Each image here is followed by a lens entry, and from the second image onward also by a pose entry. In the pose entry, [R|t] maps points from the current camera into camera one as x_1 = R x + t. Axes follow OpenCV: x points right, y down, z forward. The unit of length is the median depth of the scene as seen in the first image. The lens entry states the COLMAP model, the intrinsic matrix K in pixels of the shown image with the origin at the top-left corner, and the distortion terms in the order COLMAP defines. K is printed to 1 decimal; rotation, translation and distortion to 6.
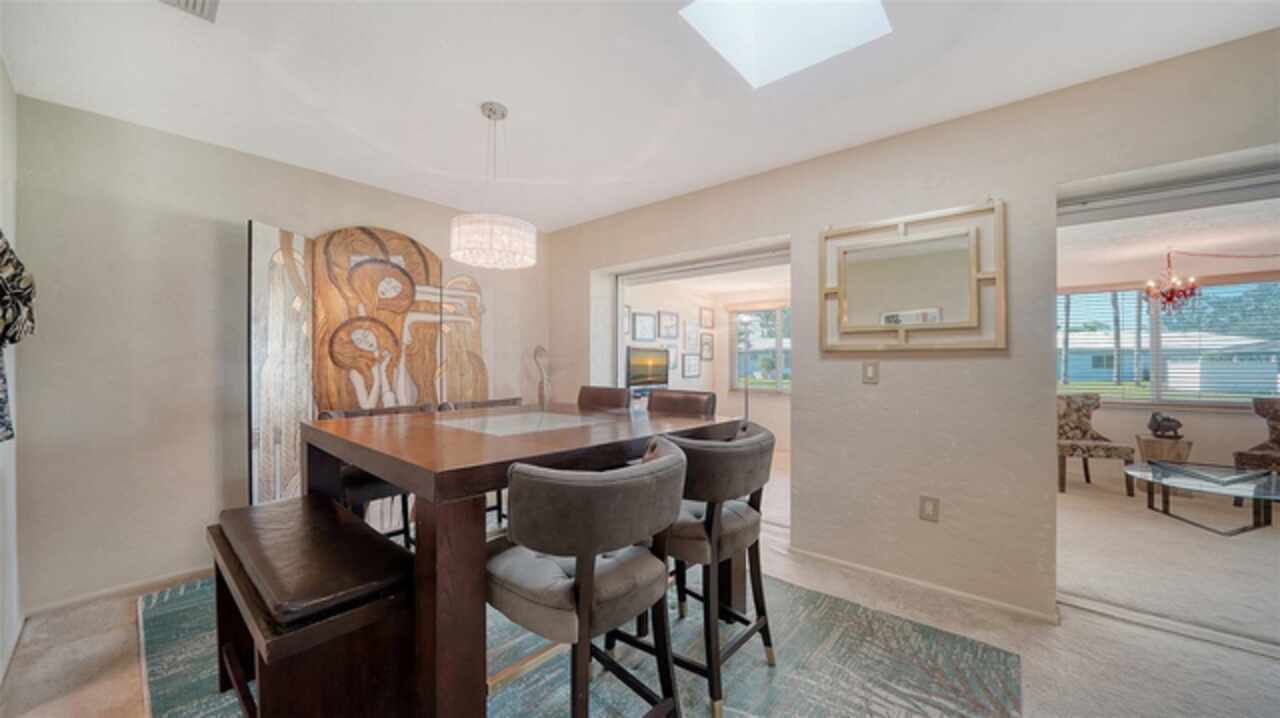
lens RADIAL K [[449.1, 0, 640.0], [0, 449.1, 359.0], [0, 0, 1]] dist [-0.013101, 0.000312]
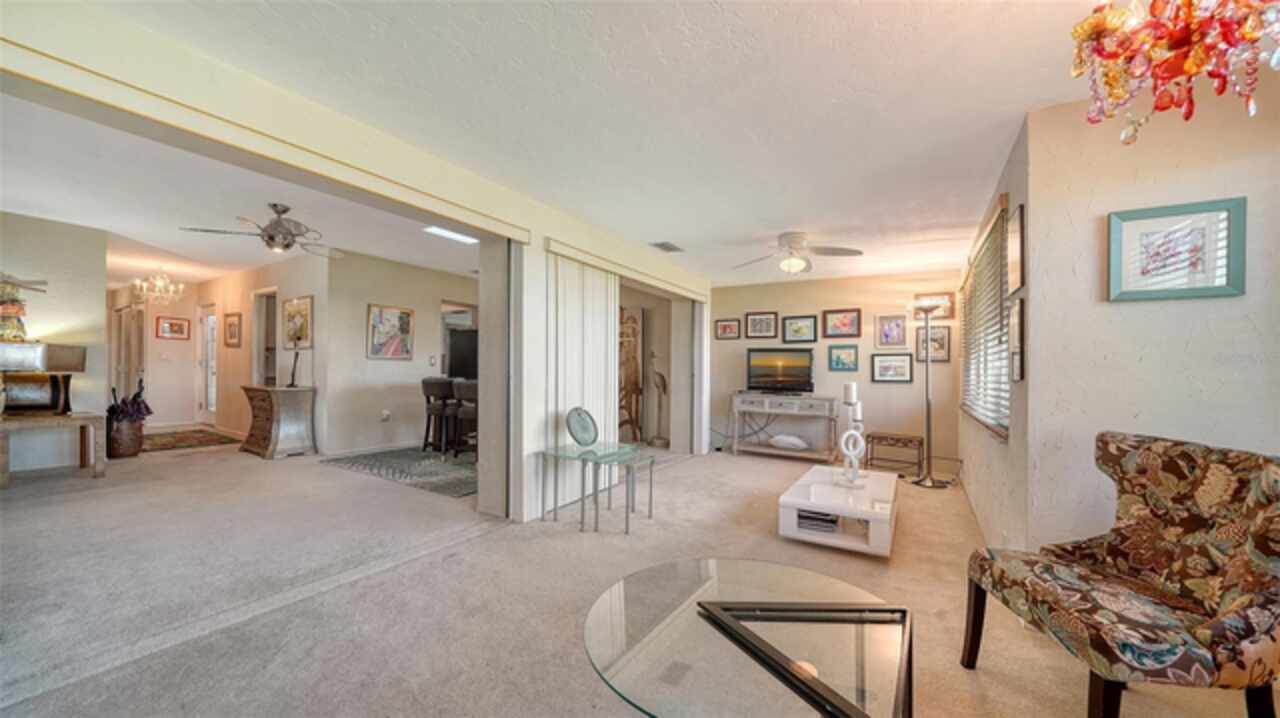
lens RADIAL K [[447.7, 0, 633.2], [0, 447.7, 365.5], [0, 0, 1]] dist [-0.012762, 0.000341]
pose [[0.160321, -0.007155, -0.987039, 1.426441], [-0.012649, 0.999877, -0.009303, 0.038631], [0.986984, 0.013977, 0.160211, 0.694893]]
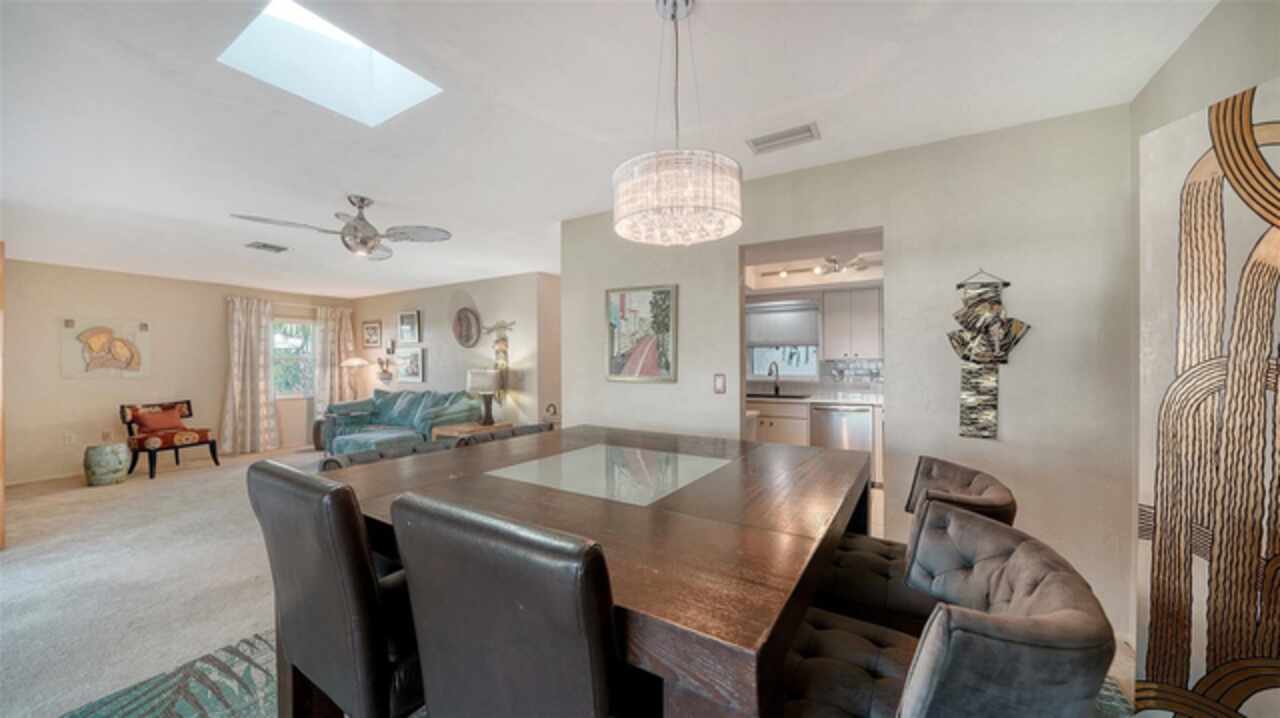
lens RADIAL K [[449.1, 0, 640.0], [0, 449.1, 359.0], [0, 0, 1]] dist [-0.013101, 0.000312]
pose [[-0.983617, 0.001320, -0.180264, -0.087123], [0.004690, 0.999822, -0.018268, -0.014114], [0.180207, -0.018814, -0.983449, 0.962605]]
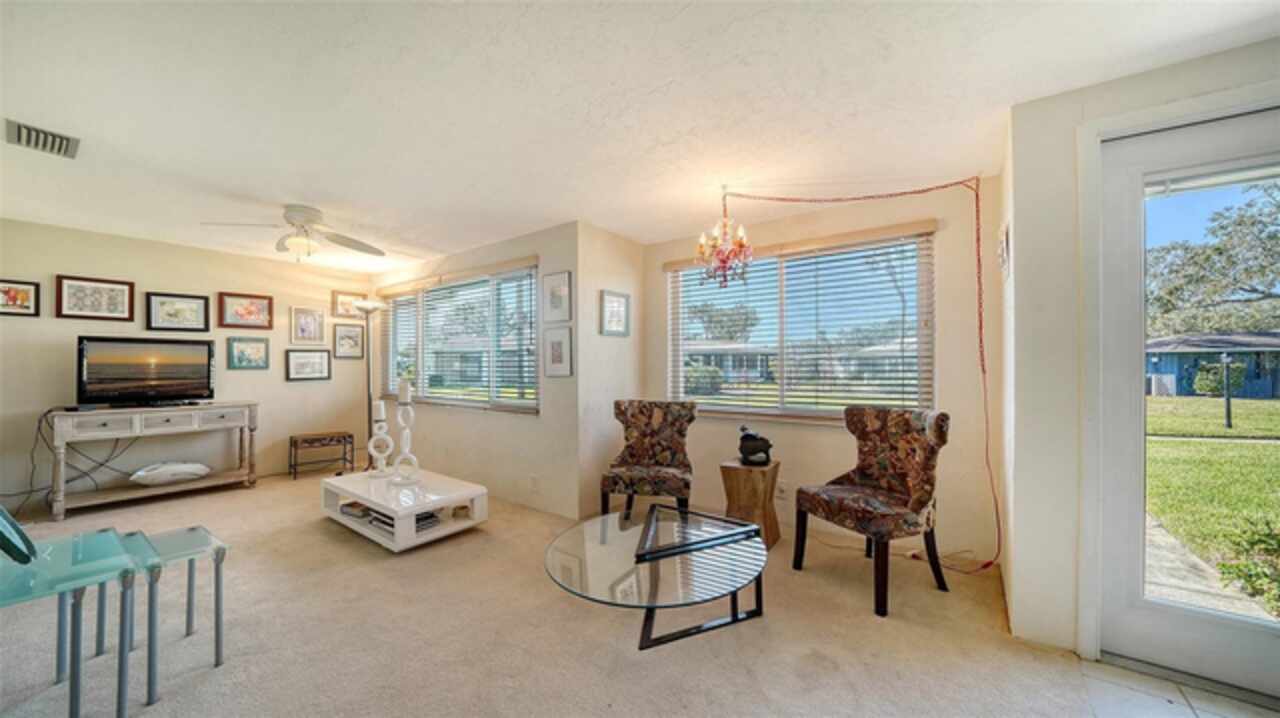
lens RADIAL K [[449.1, 0, 640.0], [0, 449.1, 359.0], [0, 0, 1]] dist [-0.013101, 0.000312]
pose [[0.996209, -0.002050, 0.086967, 1.041903], [0.002678, 0.999971, -0.007101, 0.018045], [-0.086950, 0.007307, 0.996186, 0.327091]]
